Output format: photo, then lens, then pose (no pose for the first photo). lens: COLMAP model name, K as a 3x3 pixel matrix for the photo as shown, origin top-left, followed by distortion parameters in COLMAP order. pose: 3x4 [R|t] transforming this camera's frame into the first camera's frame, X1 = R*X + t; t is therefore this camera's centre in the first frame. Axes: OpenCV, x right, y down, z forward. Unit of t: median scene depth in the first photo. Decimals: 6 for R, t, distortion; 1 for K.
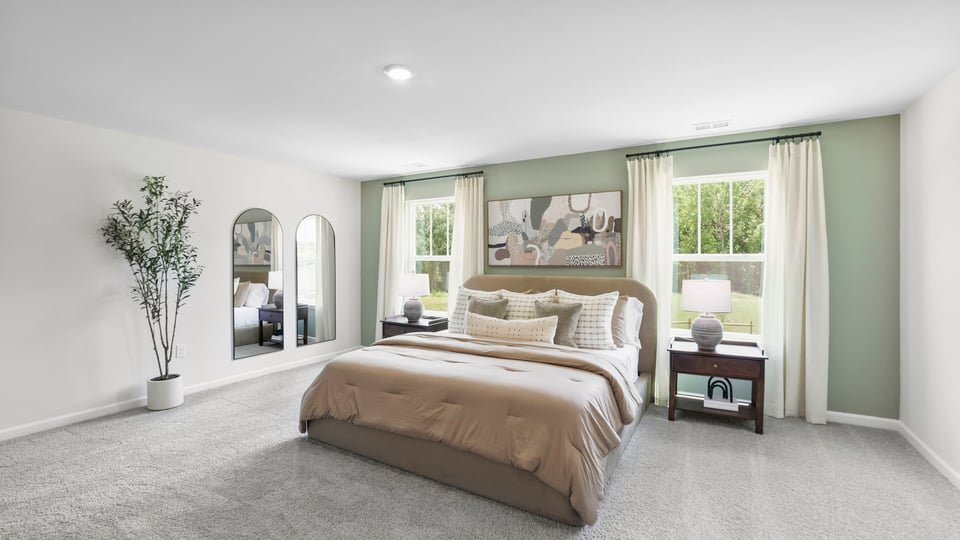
lens RADIAL K [[464.0, 0, 480.0], [0, 464.0, 270.0], [0, 0, 1]] dist [-0.002214, -0.000105]
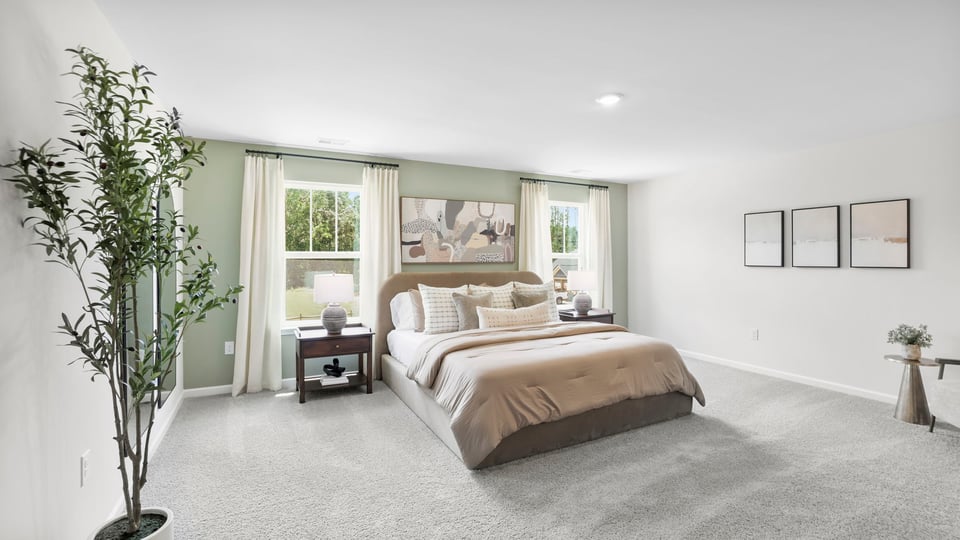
lens RADIAL K [[423.7, 0, 480.0], [0, 423.7, 270.0], [0, 0, 1]] dist [-0.031674, 0.000259]
pose [[0.517602, -0.025148, 0.855252, -0.695984], [0.016873, 0.999674, 0.019183, -0.009871], [-0.855455, 0.004502, 0.517857, 0.427248]]
